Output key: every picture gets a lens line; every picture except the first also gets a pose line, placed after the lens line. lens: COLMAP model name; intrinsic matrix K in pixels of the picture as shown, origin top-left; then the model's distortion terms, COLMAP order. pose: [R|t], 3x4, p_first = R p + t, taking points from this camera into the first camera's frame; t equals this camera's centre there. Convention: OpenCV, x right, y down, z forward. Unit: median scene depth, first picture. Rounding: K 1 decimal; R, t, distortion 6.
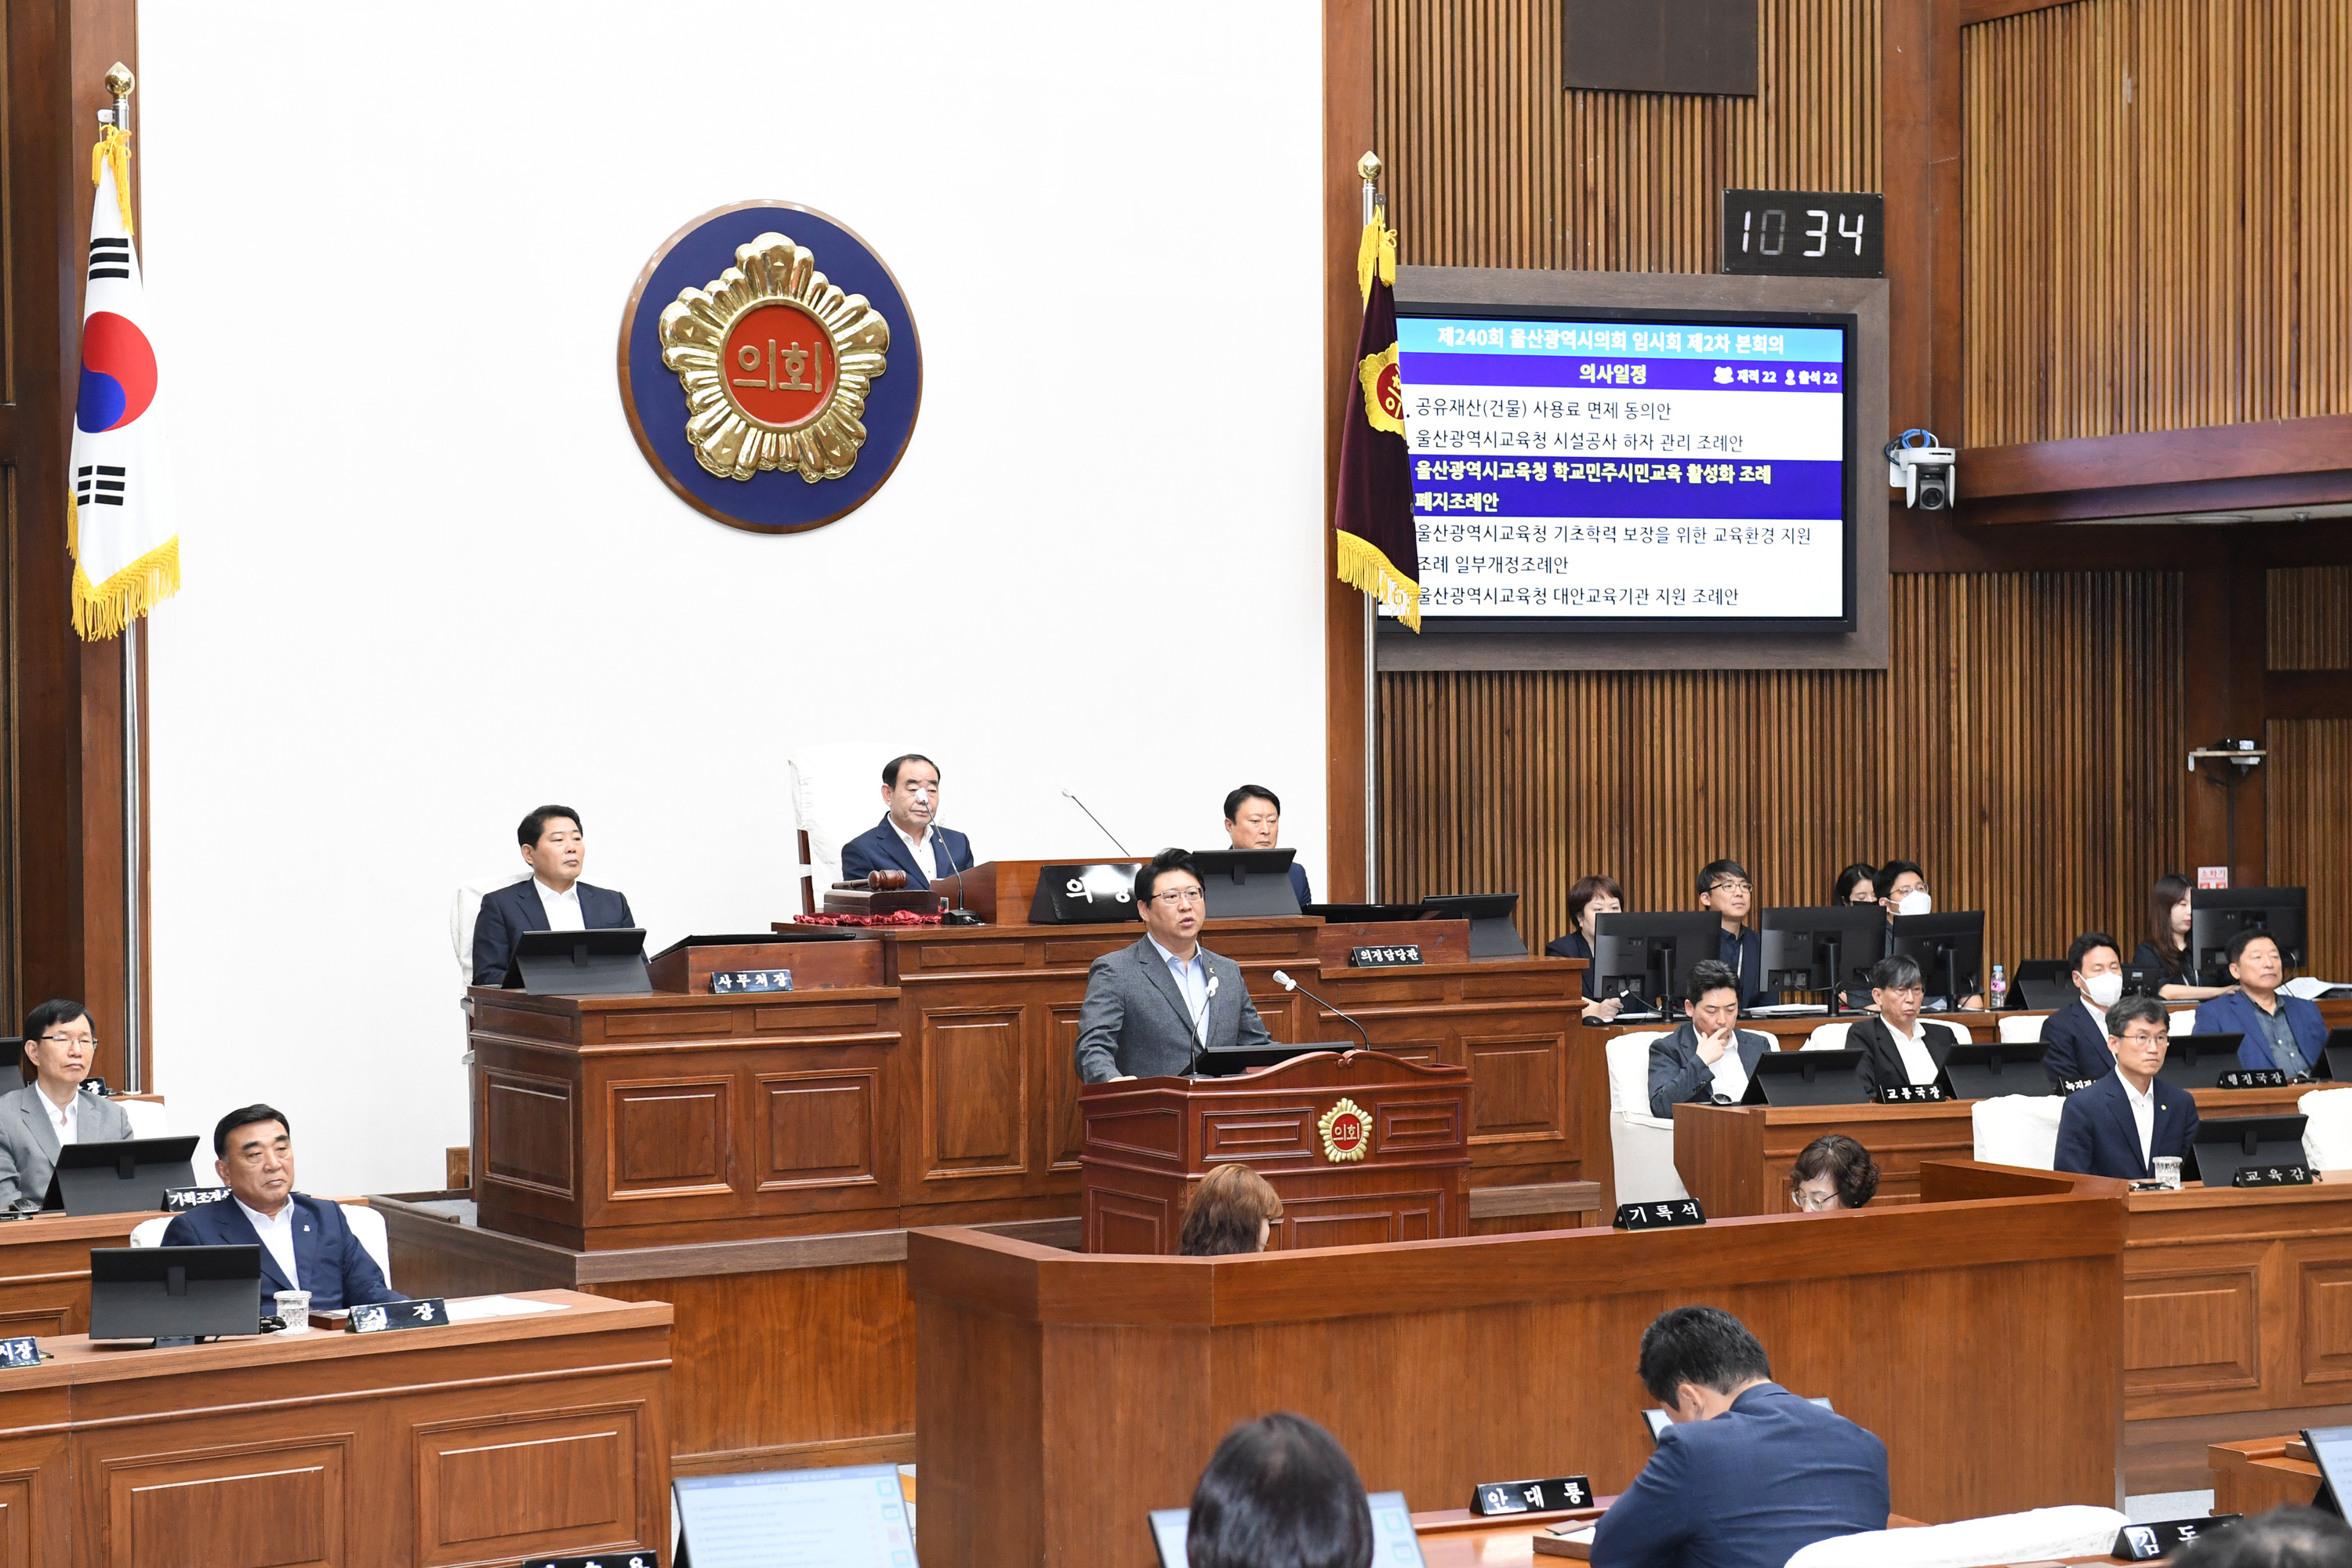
lens RADIAL K [[4461.4, 0, 1167.4], [0, 4461.4, 861.2], [0, 0, 1]] dist [0.110349, 0.000000]
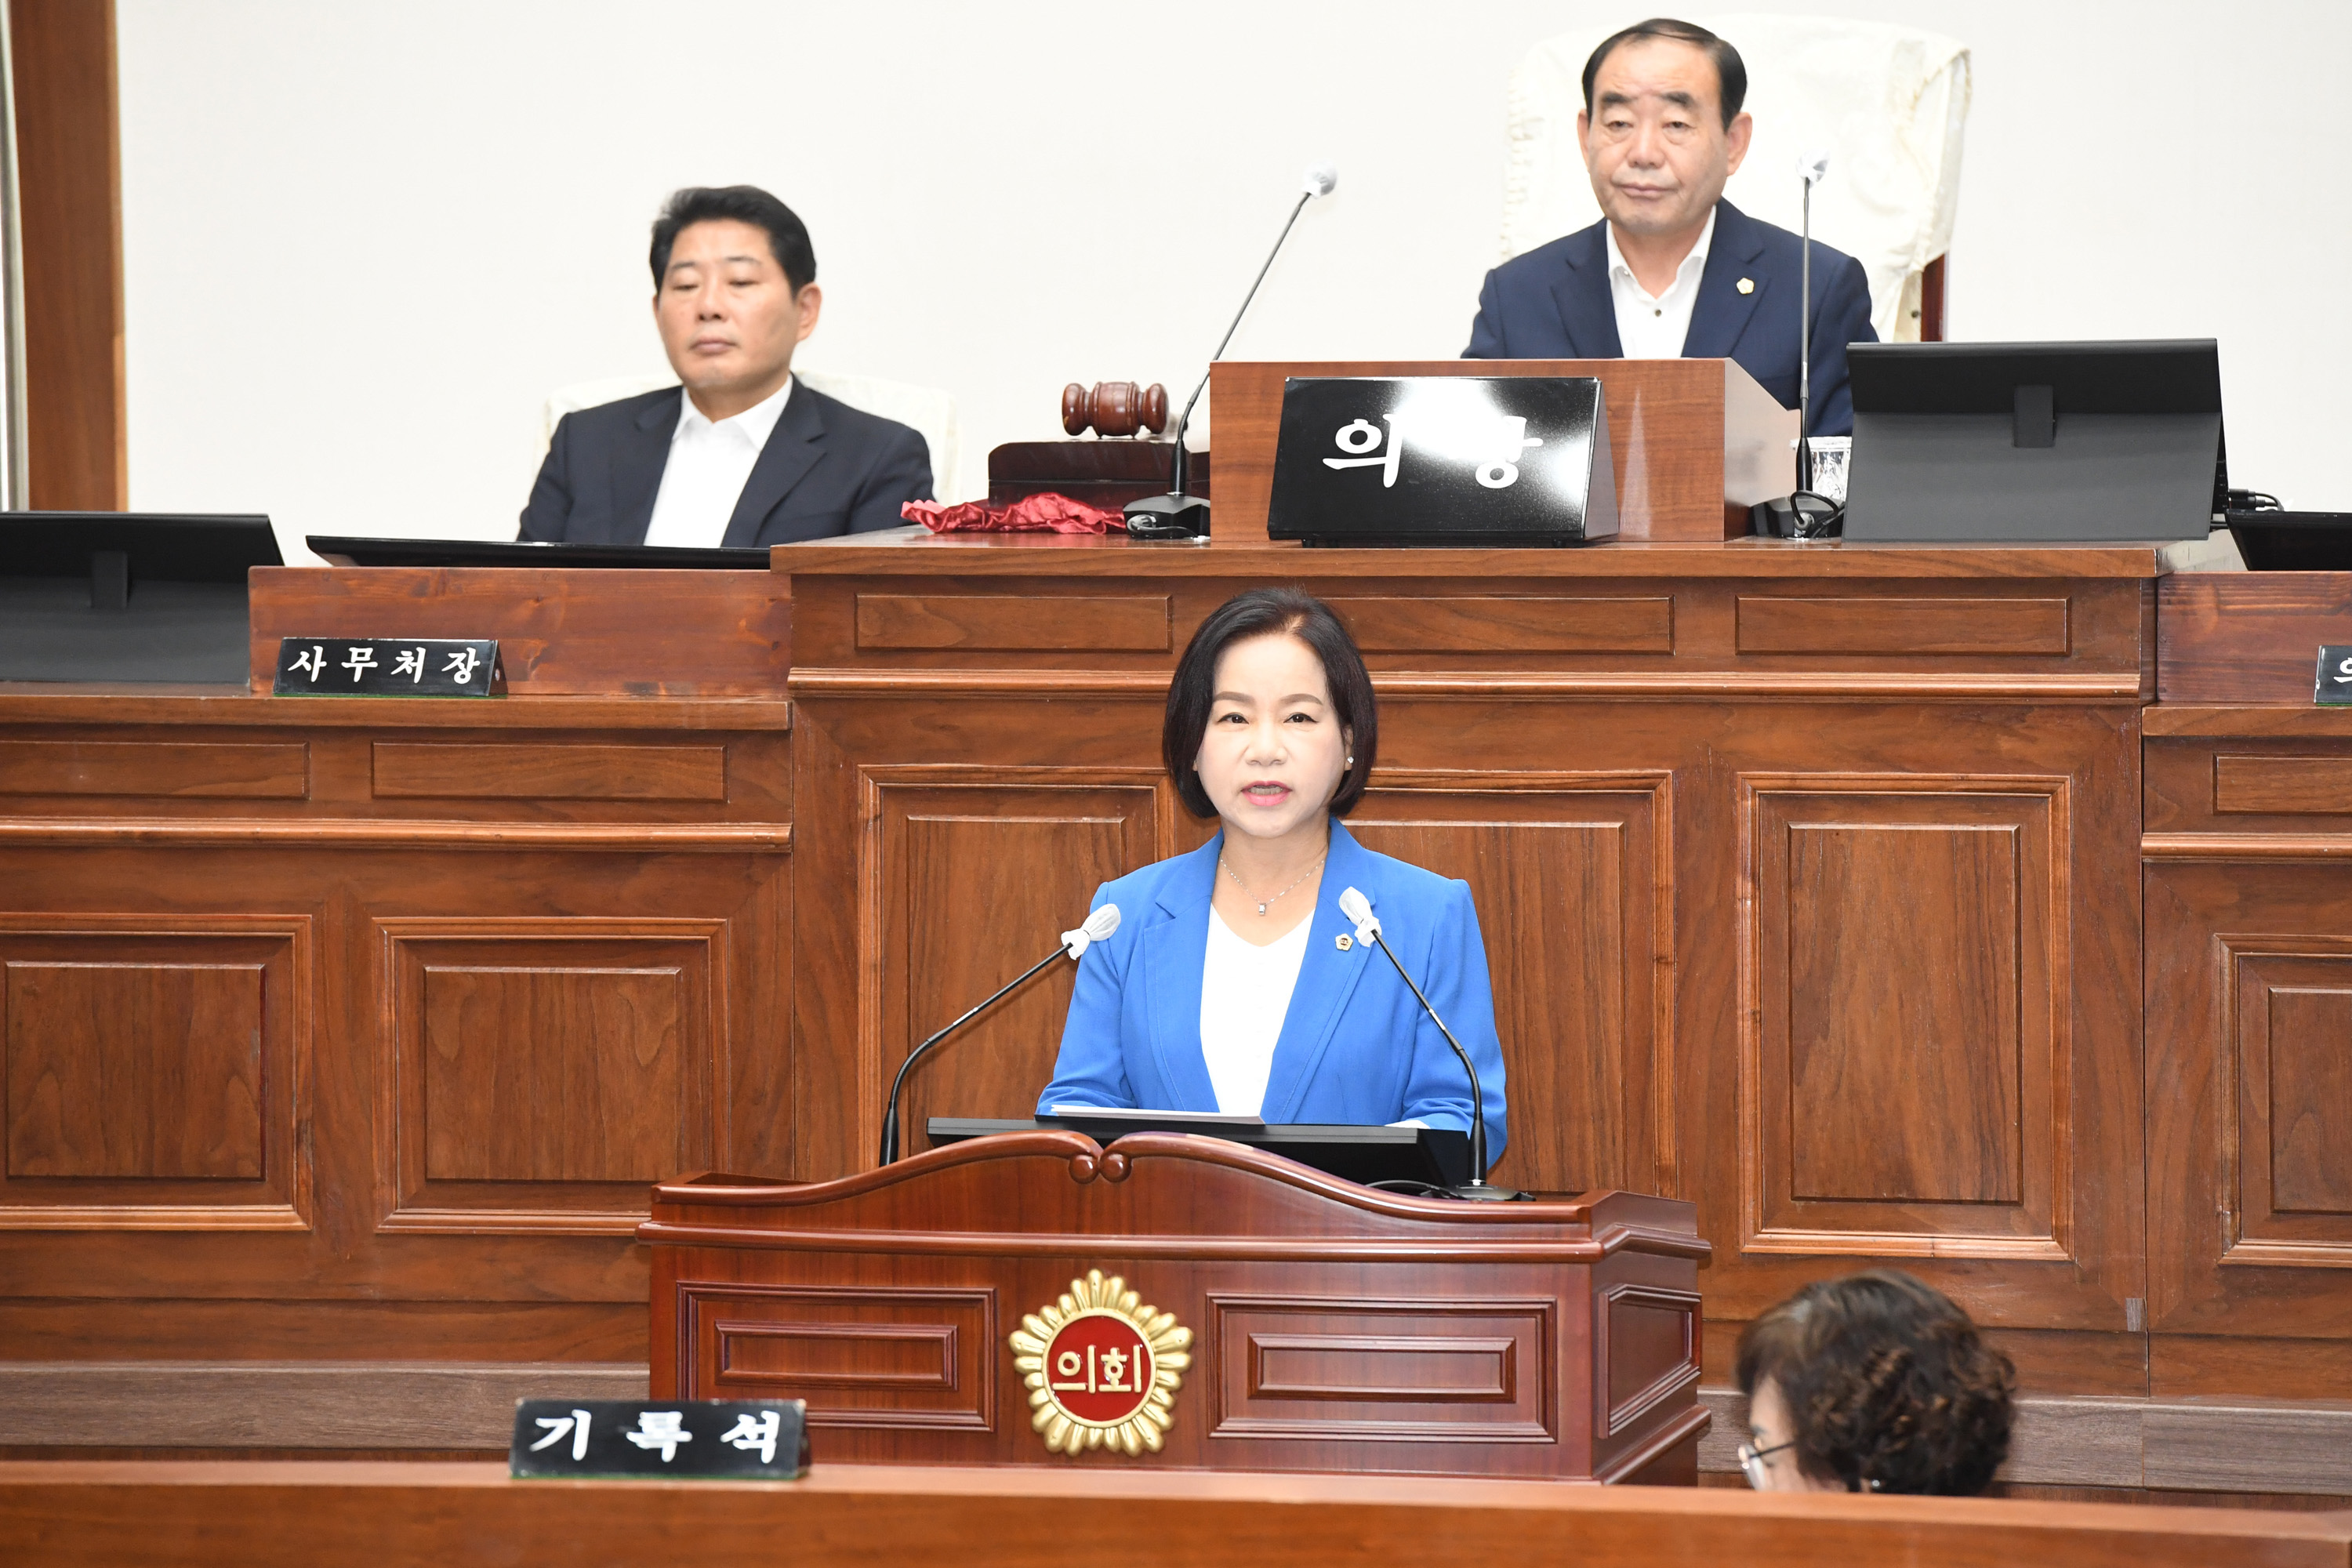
lens RADIAL K [[12414.8, 0, 1182.1], [0, 12414.8, 789.6], [0, 0, 1]] dist [2.158864, 0.000000]
pose [[0.730778, 0.047020, -0.680994, 0.662304], [-0.020168, 0.998677, 0.047311, -0.013418], [0.682318, -0.020840, 0.730759, 0.283479]]
